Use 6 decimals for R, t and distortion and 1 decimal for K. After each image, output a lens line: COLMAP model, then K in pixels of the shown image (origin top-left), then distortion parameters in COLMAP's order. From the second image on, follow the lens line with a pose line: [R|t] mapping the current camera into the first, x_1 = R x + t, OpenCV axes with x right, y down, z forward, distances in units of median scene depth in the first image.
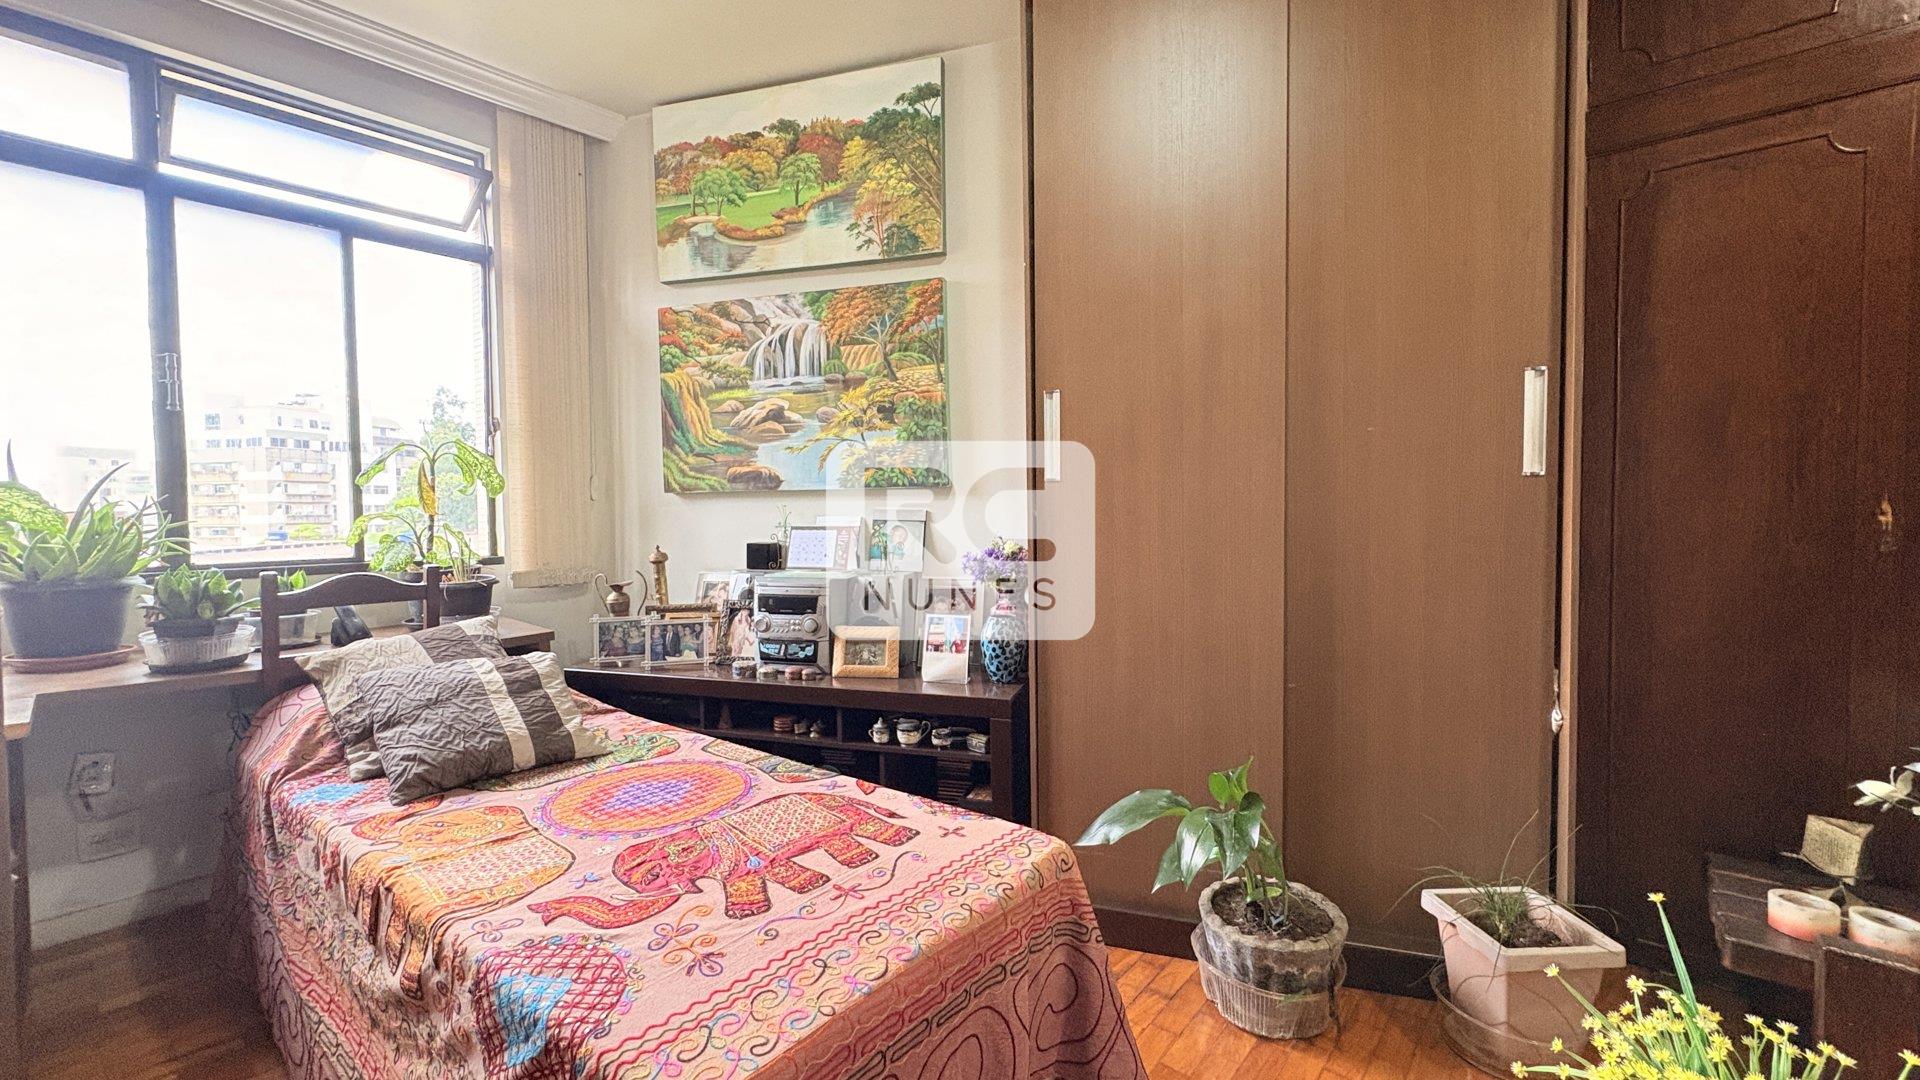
lens RADIAL K [[765.1, 0, 960.6], [0, 765.1, 535.0], [0, 0, 1]] dist [0.001538, 0.000531]
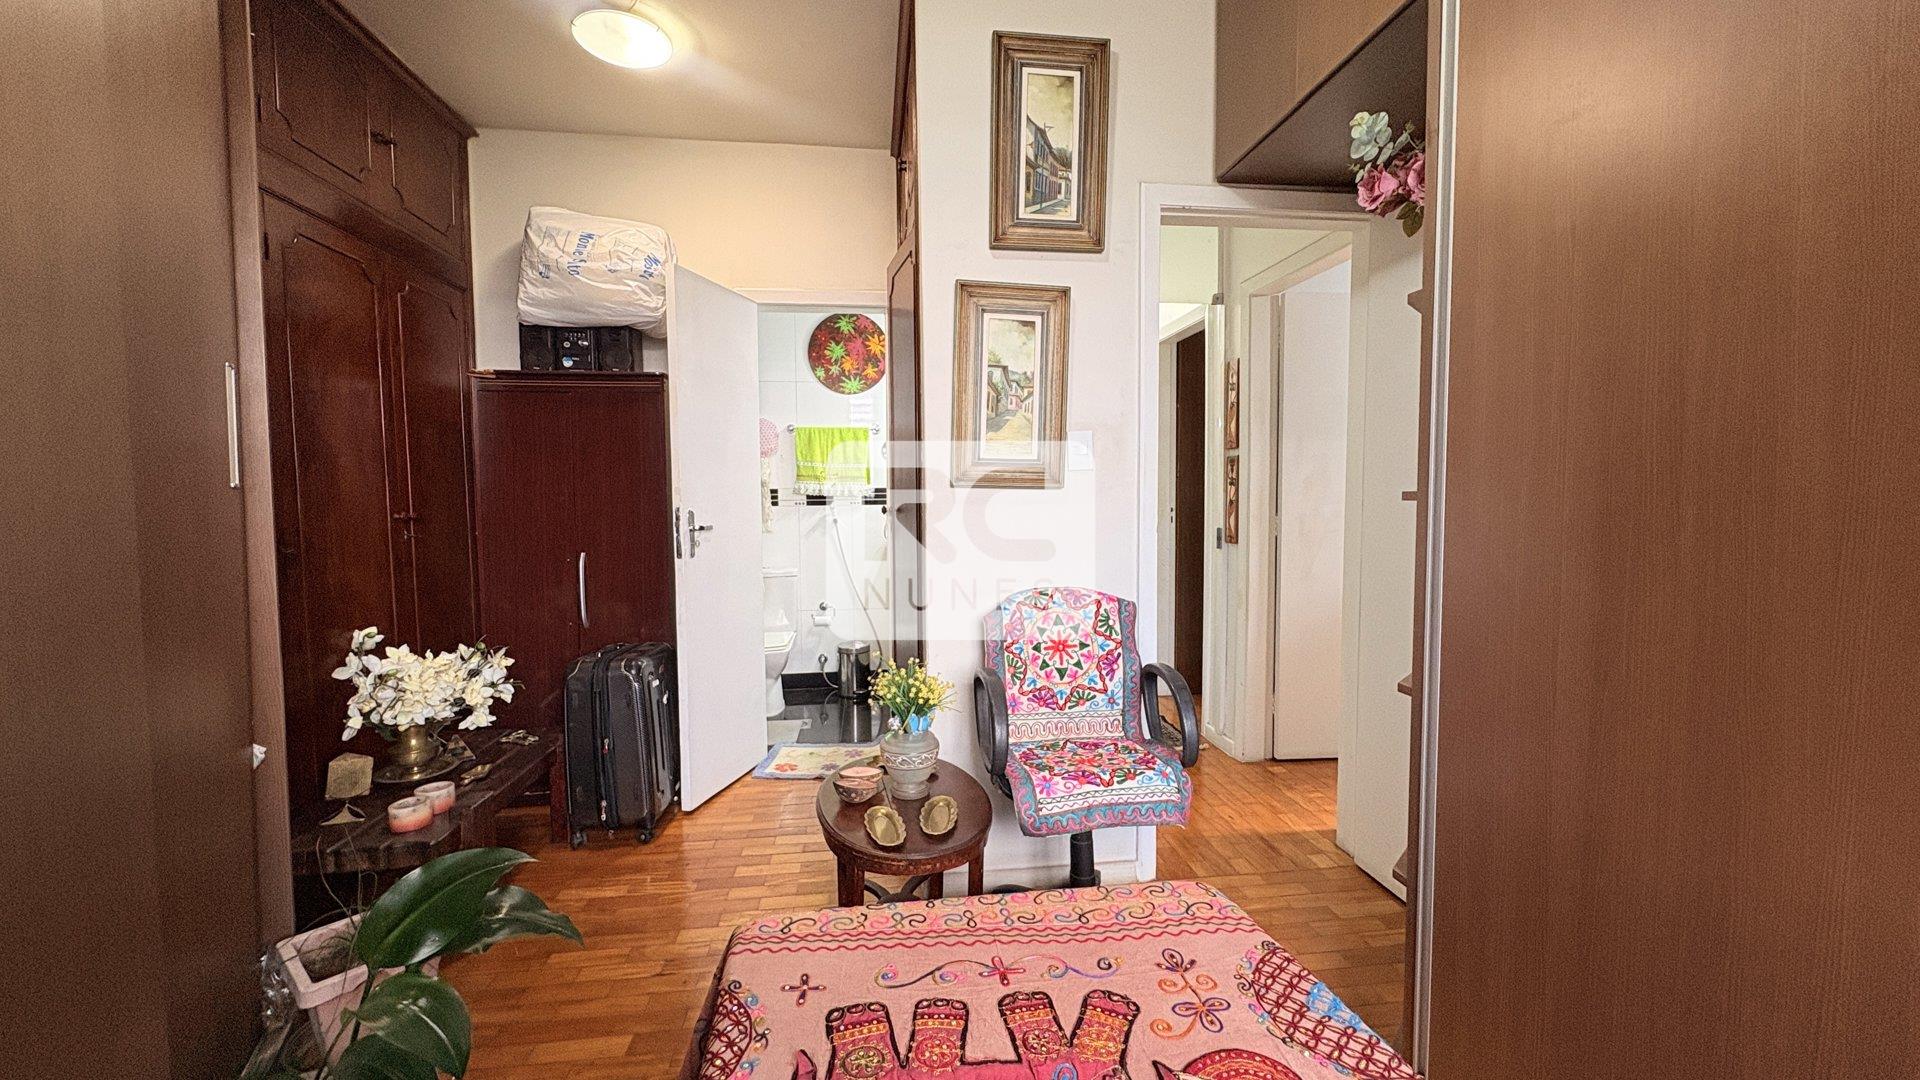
lens RADIAL K [[765.1, 0, 960.6], [0, 765.1, 535.0], [0, 0, 1]] dist [0.001538, 0.000531]
pose [[-0.737532, -0.021573, 0.674968, -0.714304], [0.036828, 0.996717, 0.072099, -0.088619], [-0.674307, 0.078034, -0.734316, 1.698934]]
